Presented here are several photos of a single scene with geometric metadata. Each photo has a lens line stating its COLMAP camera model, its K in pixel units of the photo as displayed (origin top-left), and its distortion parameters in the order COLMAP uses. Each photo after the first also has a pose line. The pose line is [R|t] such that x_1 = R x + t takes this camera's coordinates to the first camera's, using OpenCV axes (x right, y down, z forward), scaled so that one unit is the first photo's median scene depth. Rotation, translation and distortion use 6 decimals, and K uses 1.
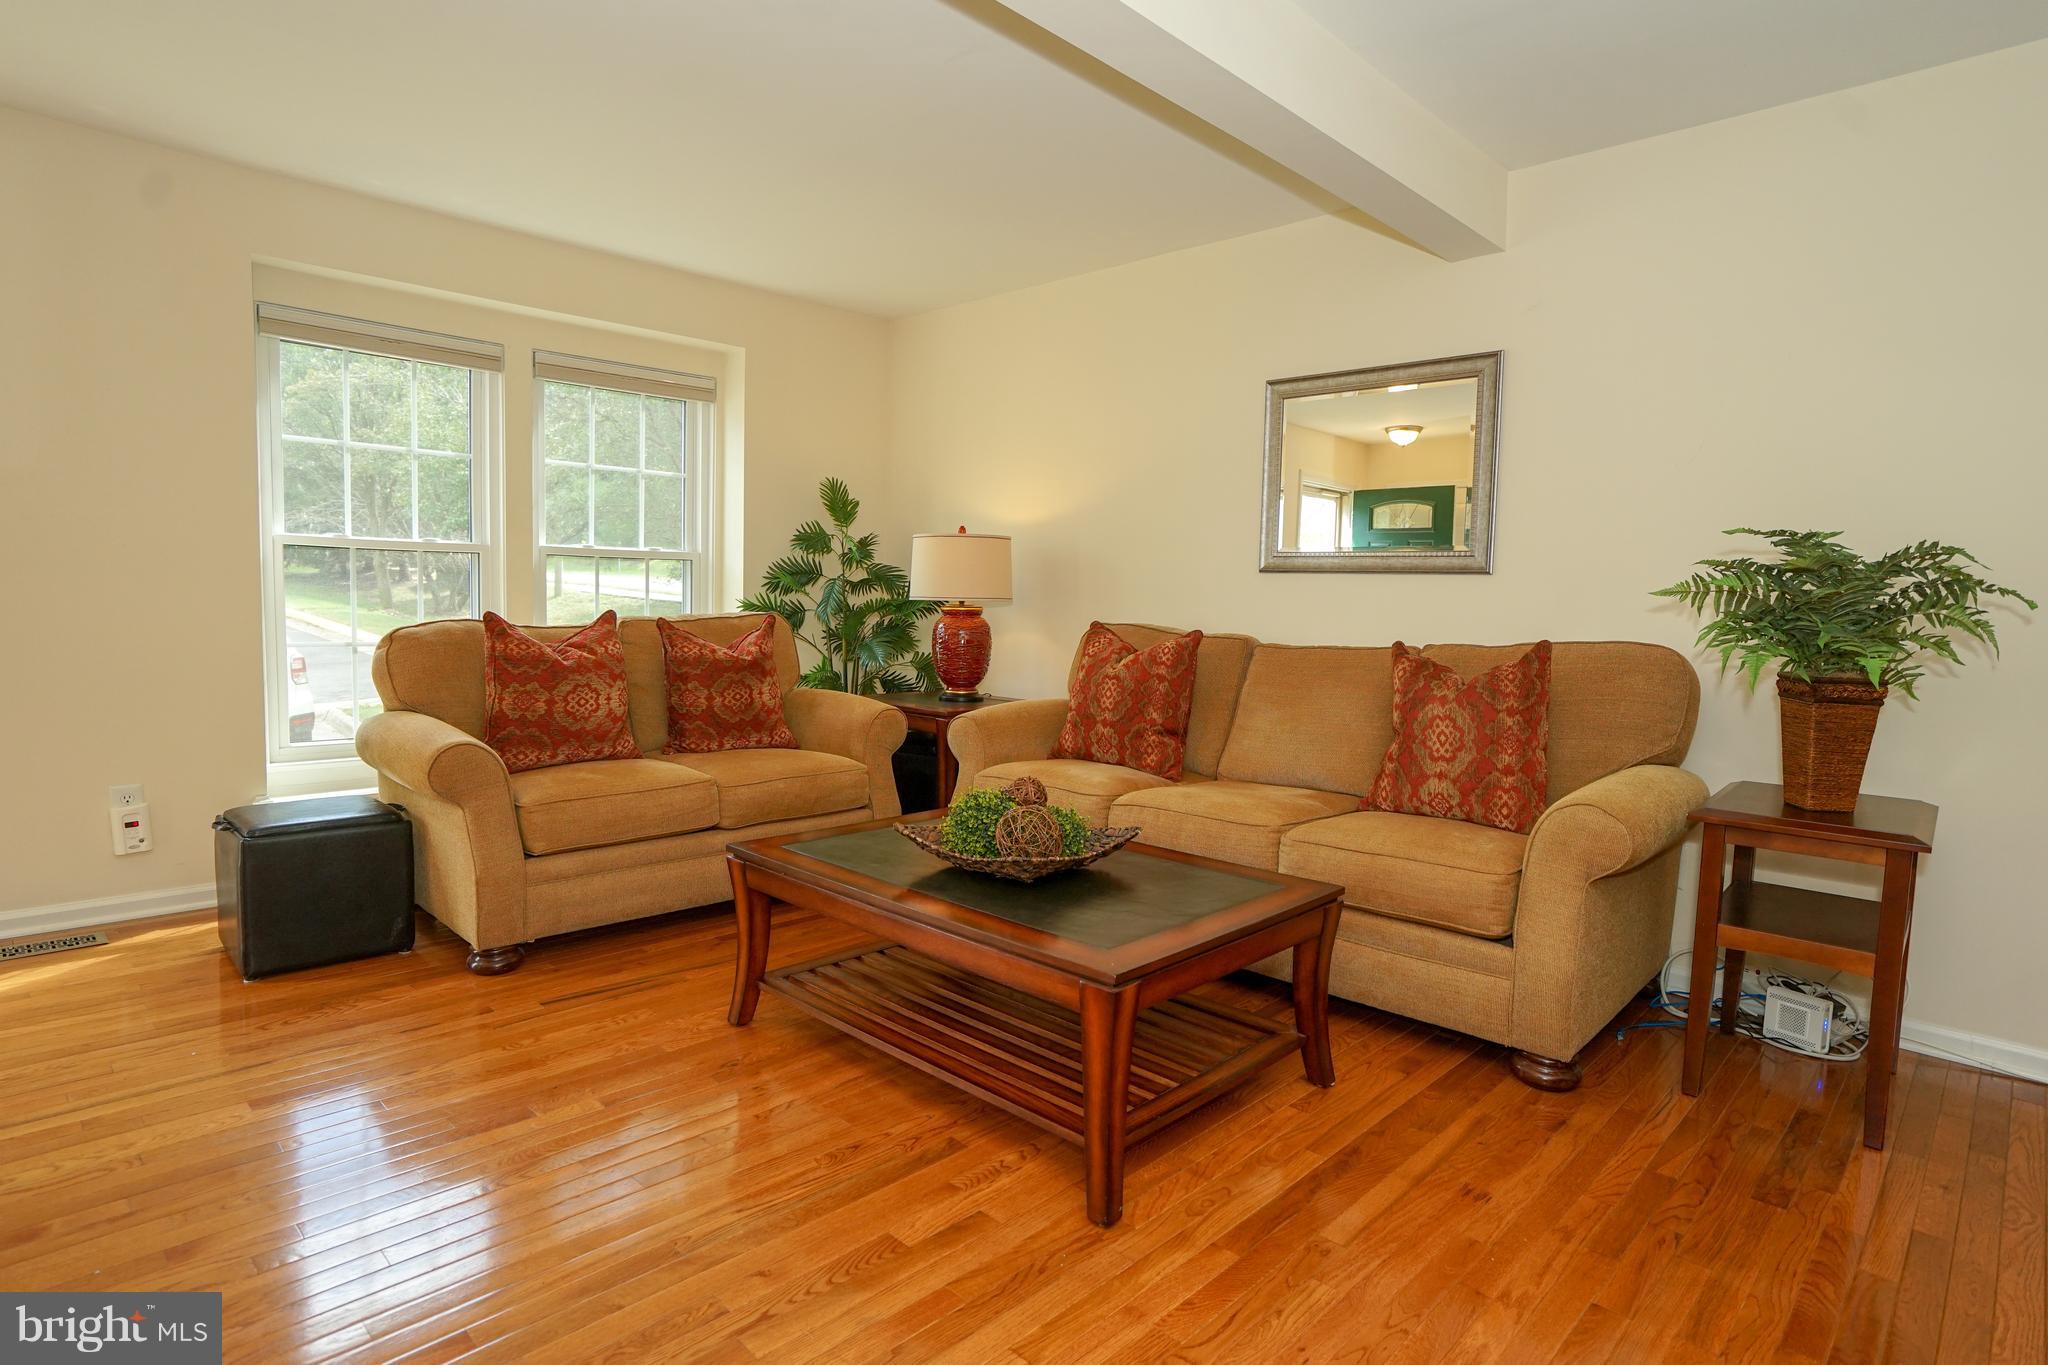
lens RADIAL K [[1083.0, 0, 1016.2], [0, 1083.0, 684.0], [0, 0, 1]] dist [-0.032355, 0.017313]
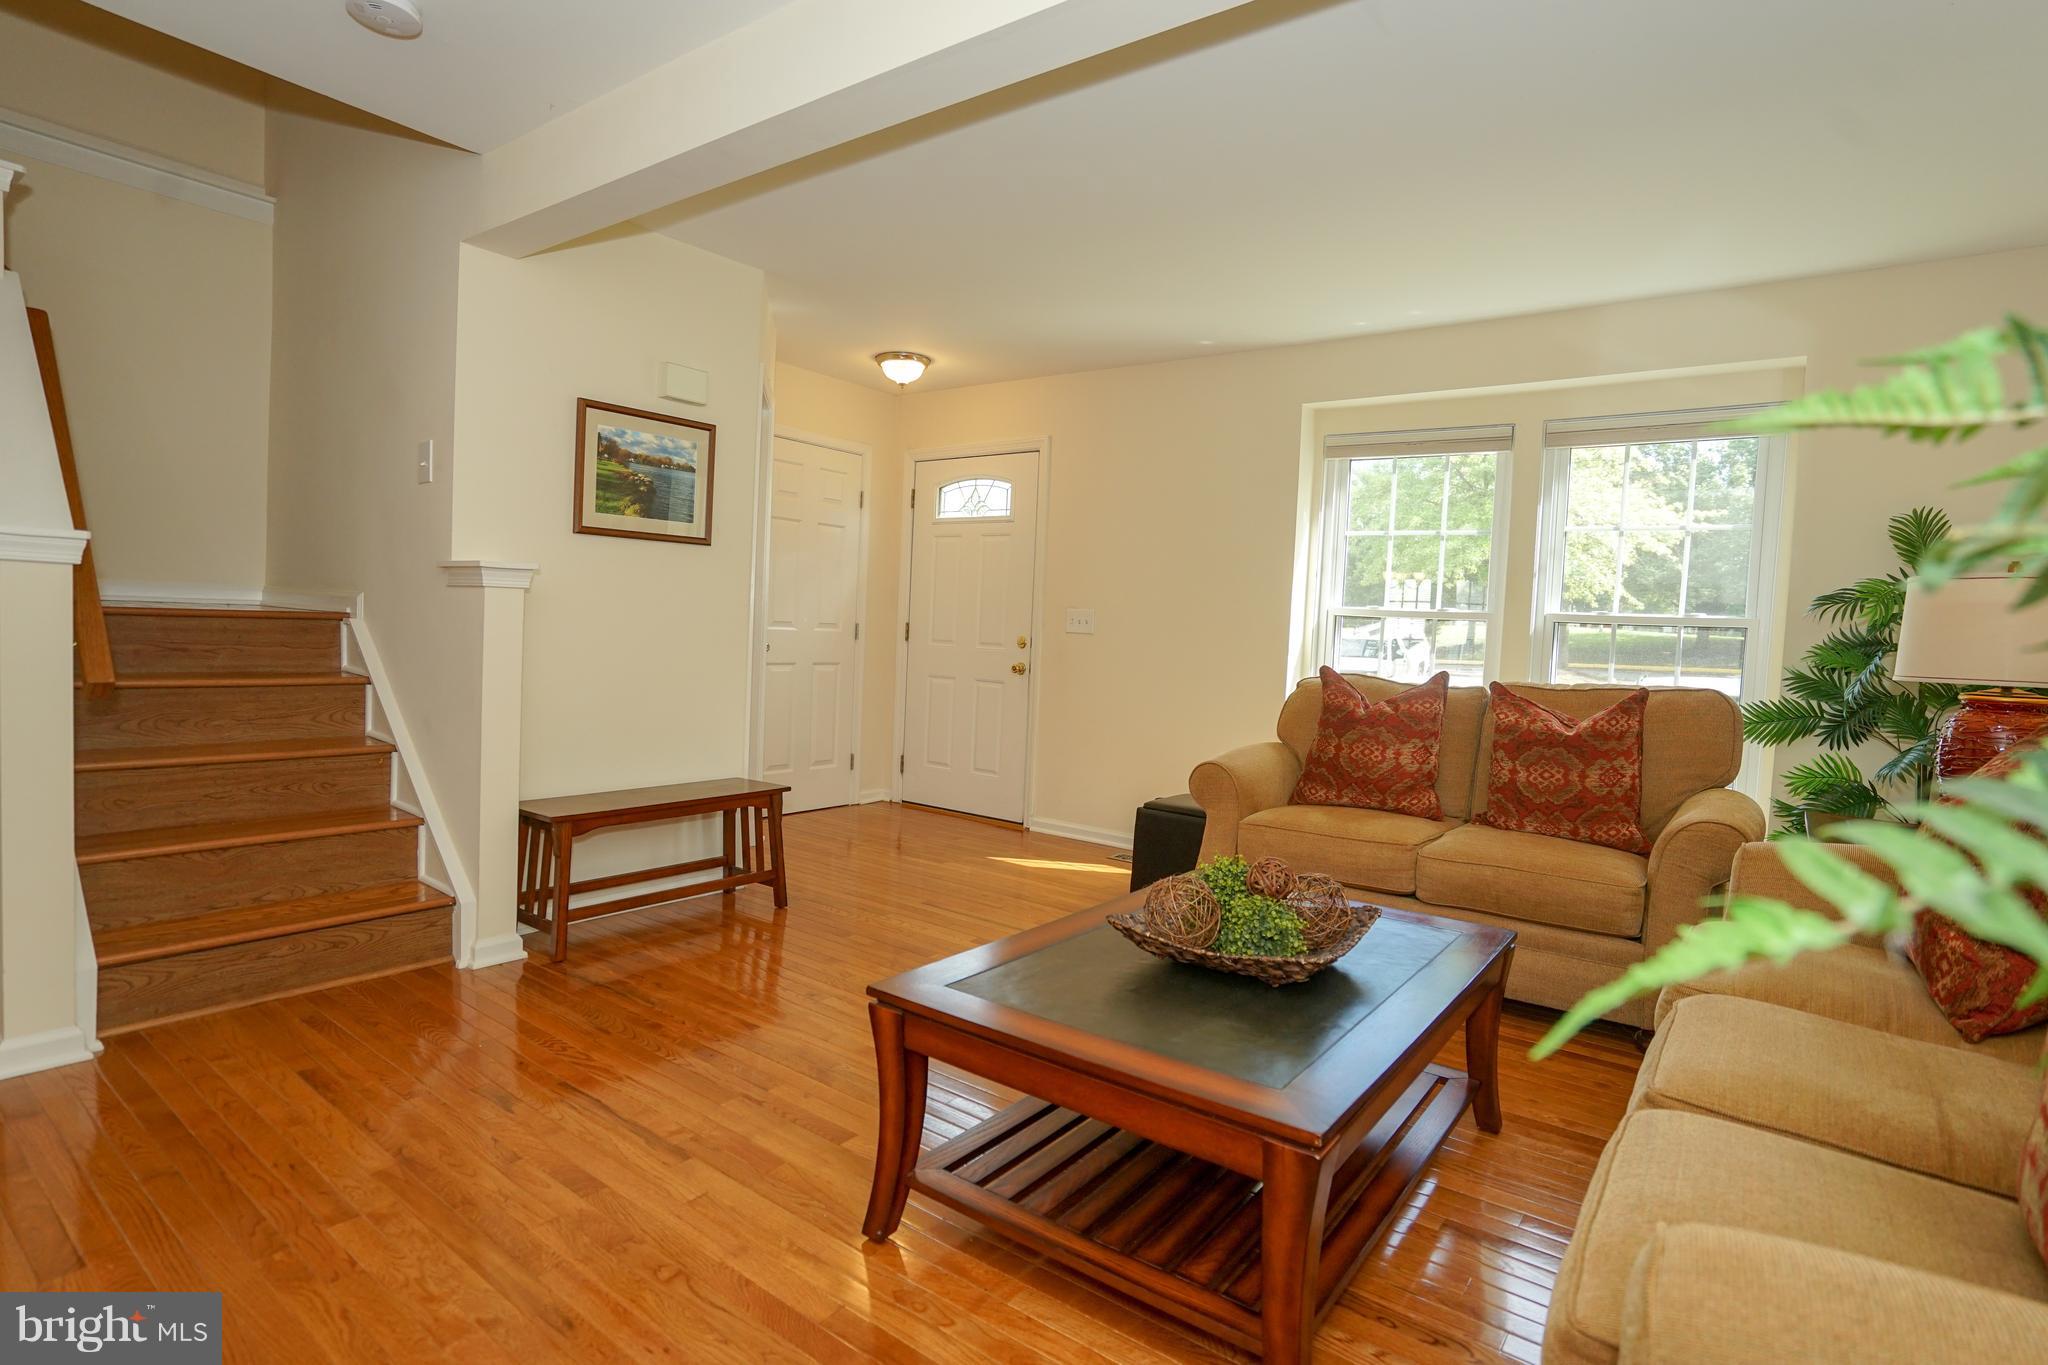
lens RADIAL K [[1029.0, 0, 1022.0], [0, 1029.0, 678.1], [0, 0, 1]] dist [-0.001022, -0.000034]
pose [[0.139058, 0.029138, -0.989855, 0.535928], [-0.122795, 0.992360, 0.011961, -0.025141], [0.982641, 0.119886, 0.141574, 0.480961]]
